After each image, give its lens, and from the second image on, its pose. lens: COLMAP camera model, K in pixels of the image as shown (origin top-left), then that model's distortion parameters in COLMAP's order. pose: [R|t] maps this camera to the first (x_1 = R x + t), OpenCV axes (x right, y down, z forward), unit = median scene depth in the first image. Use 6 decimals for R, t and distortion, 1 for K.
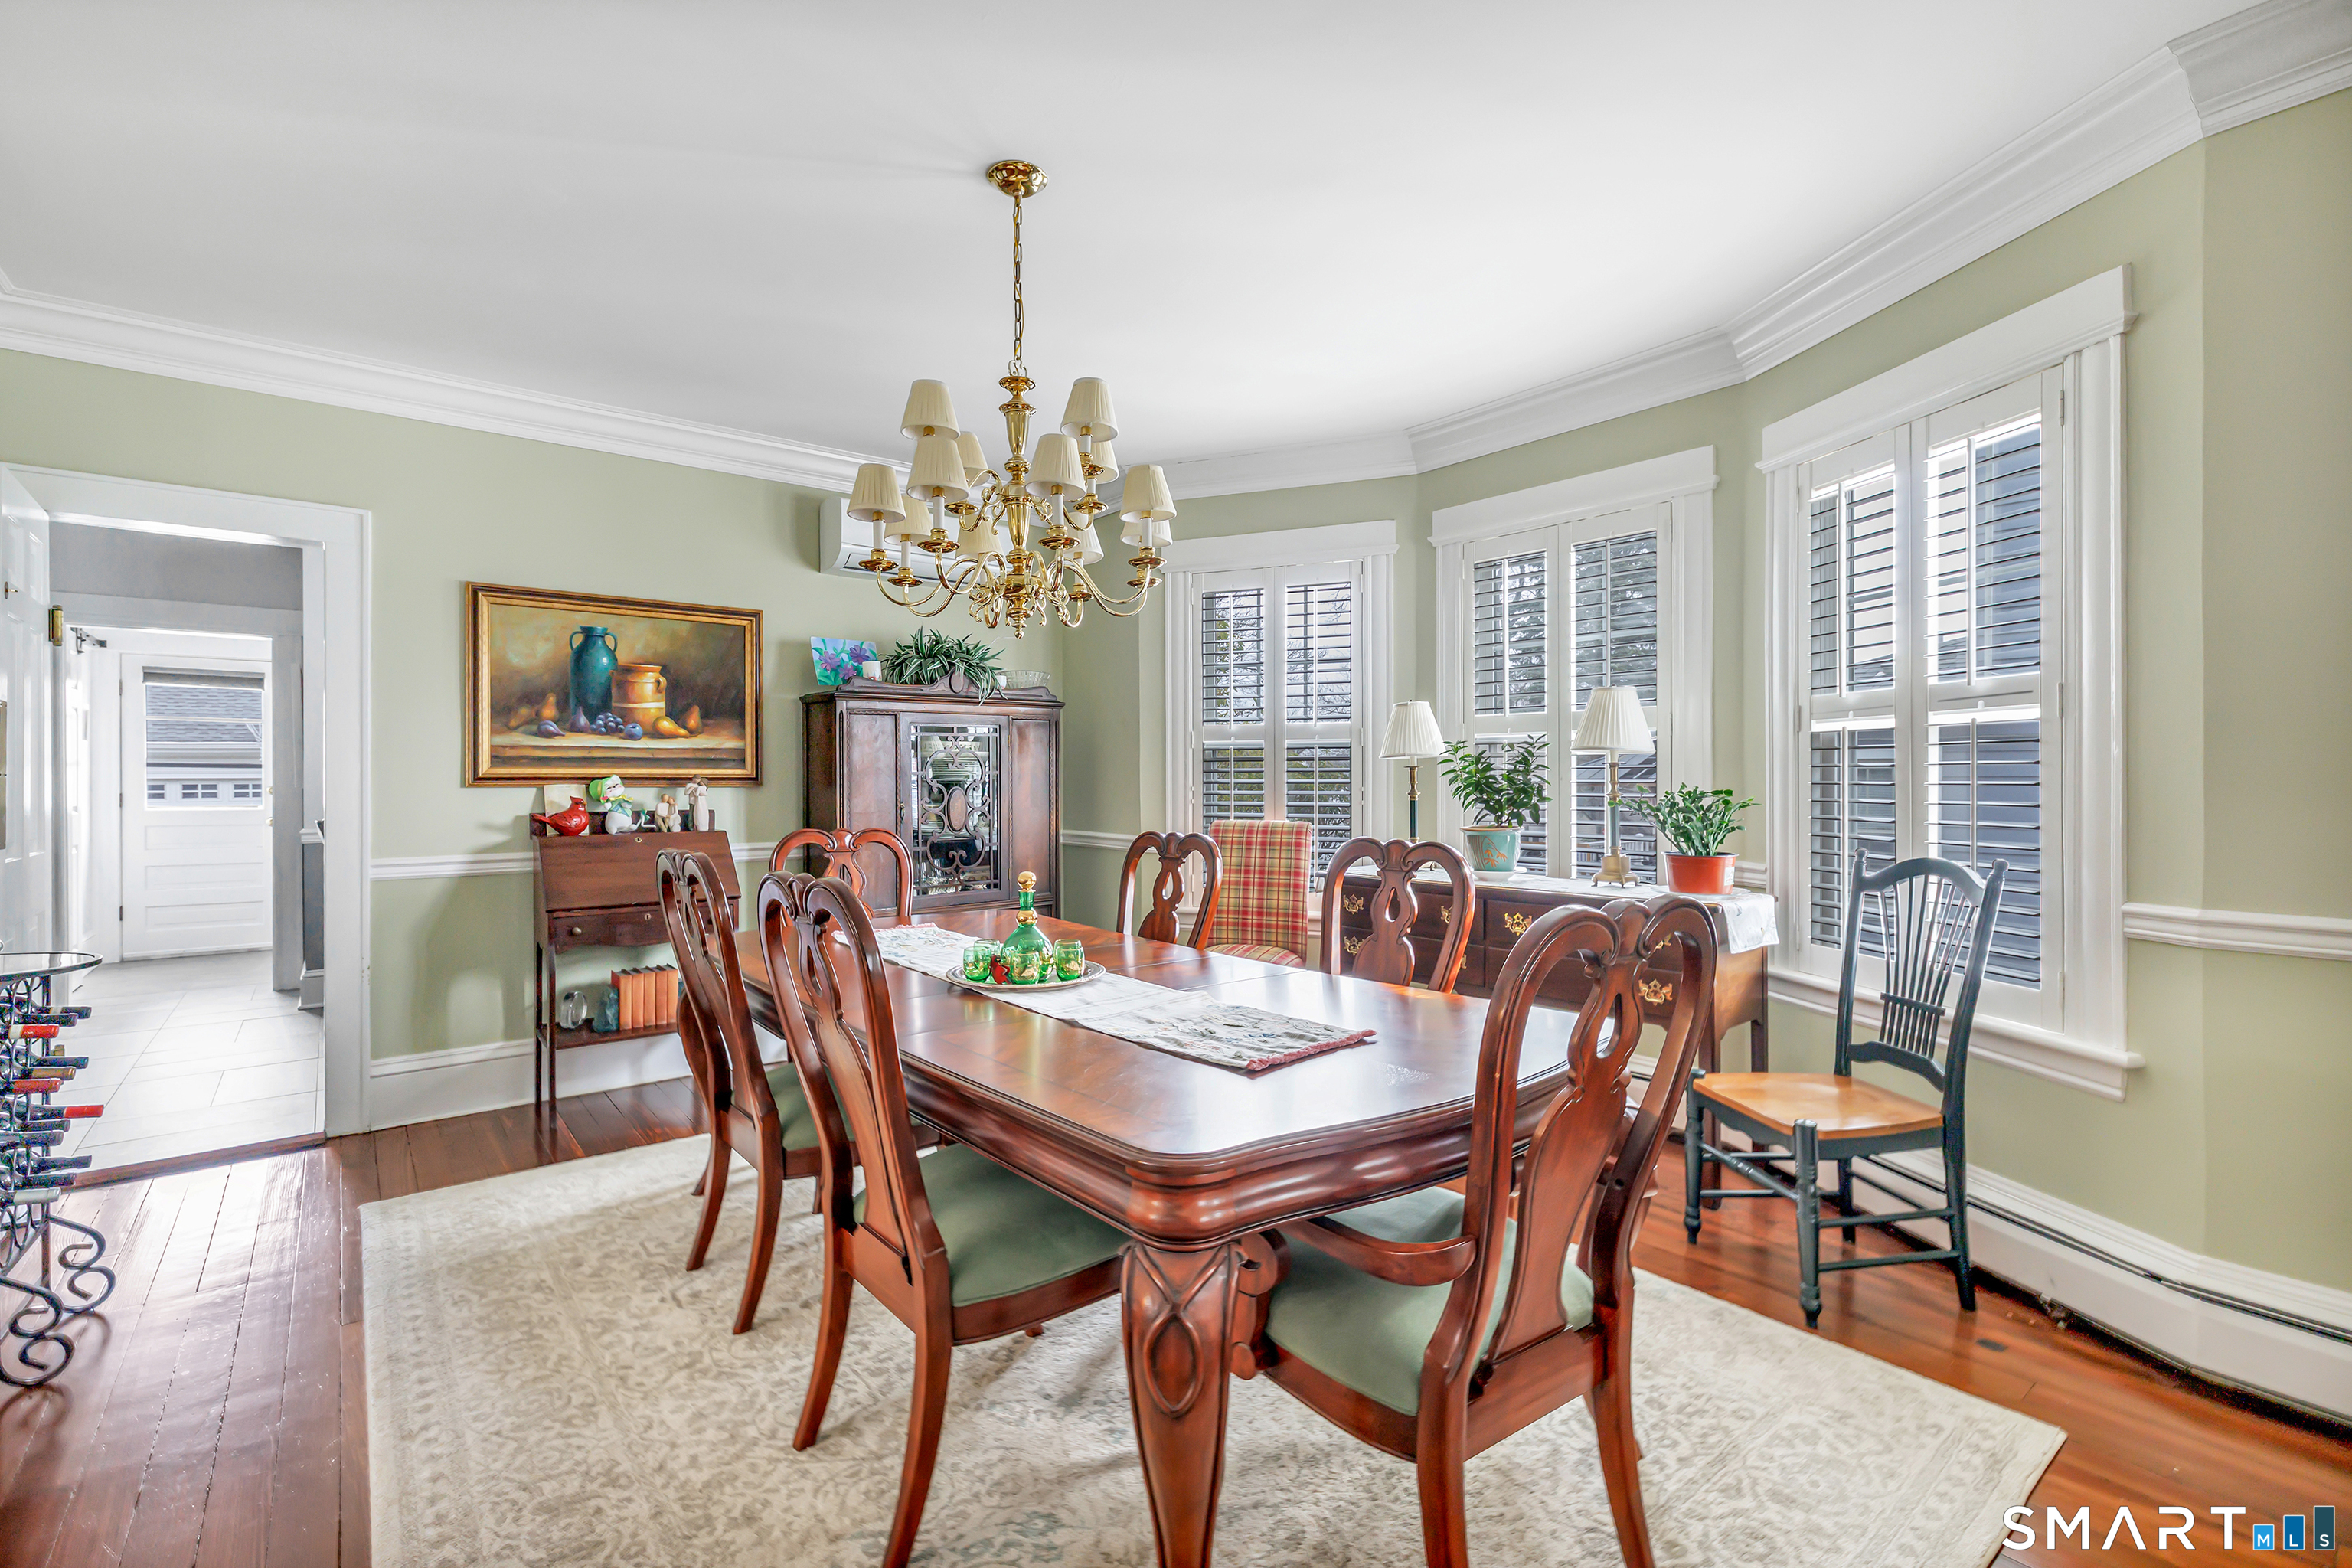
lens RADIAL K [[1035.2, 0, 1169.4], [0, 1035.2, 779.8], [0, 0, 1]] dist [0.002039, 0.000715]
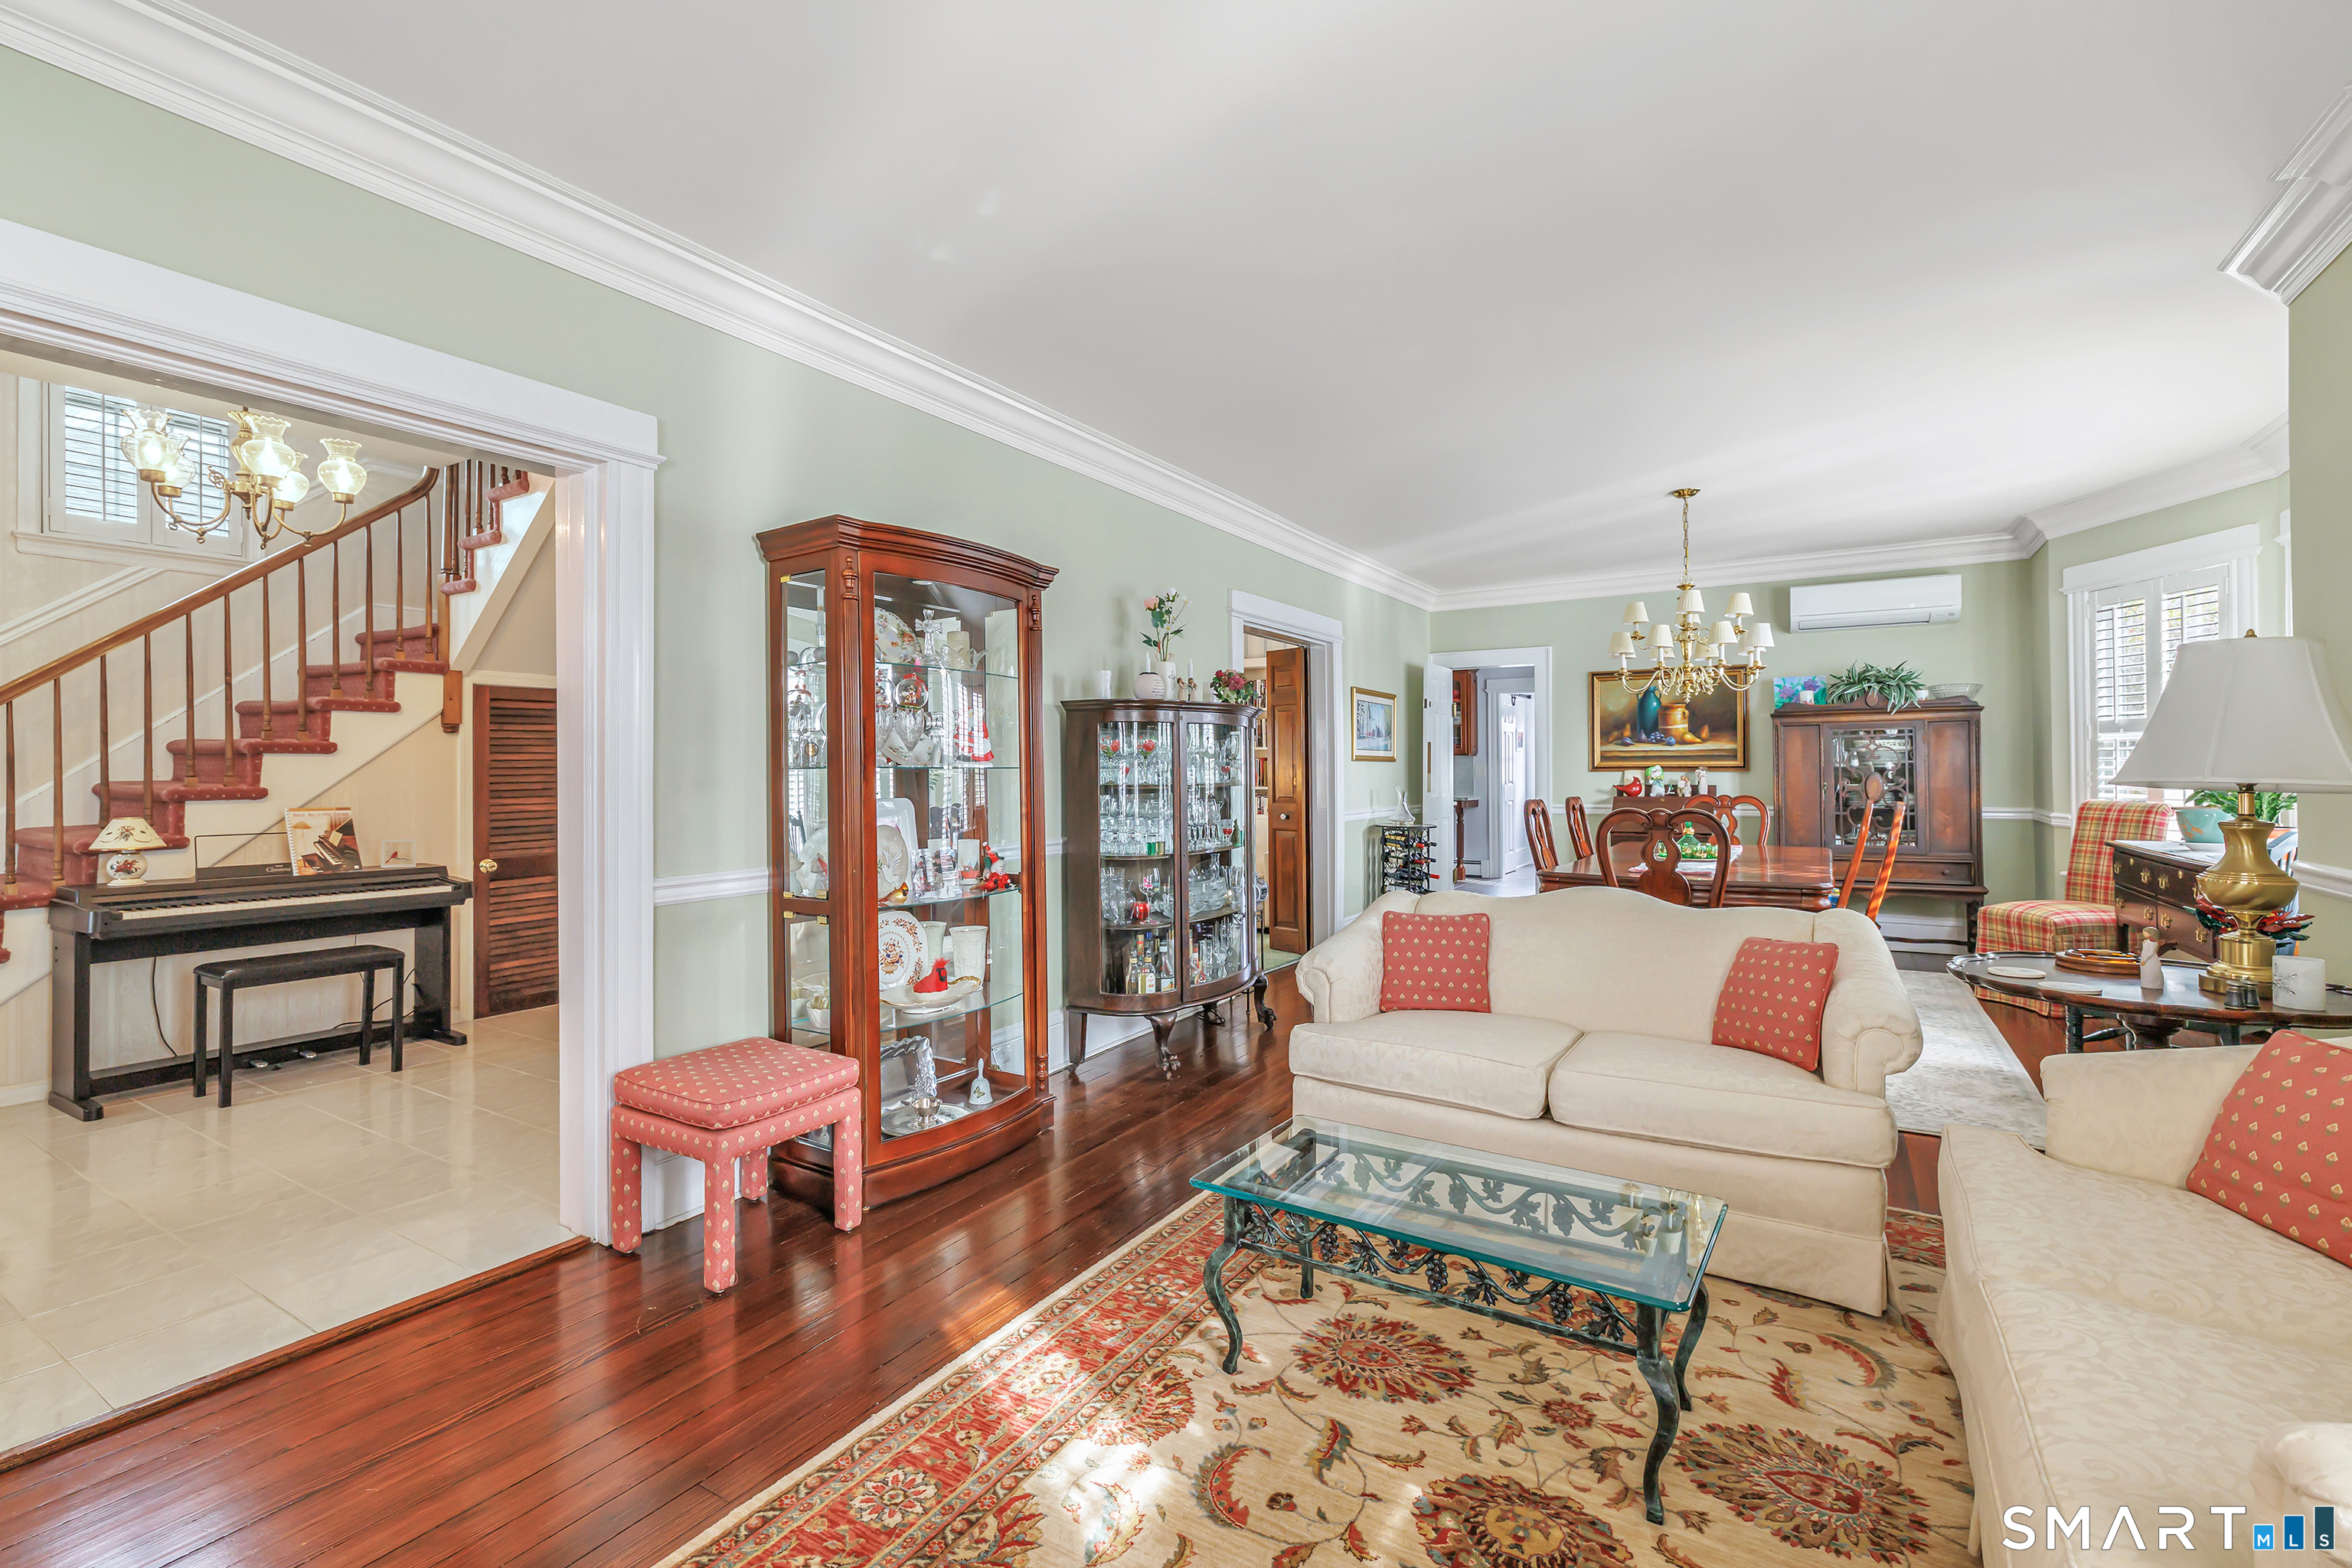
lens RADIAL K [[1035.2, 0, 1169.4], [0, 1035.2, 779.8], [0, 0, 1]] dist [0.002039, 0.000715]
pose [[0.338025, 0.008285, -0.941101, 0.905712], [0.004451, 0.999936, 0.010402, -0.001730], [0.941127, -0.007705, 0.337966, -0.449817]]
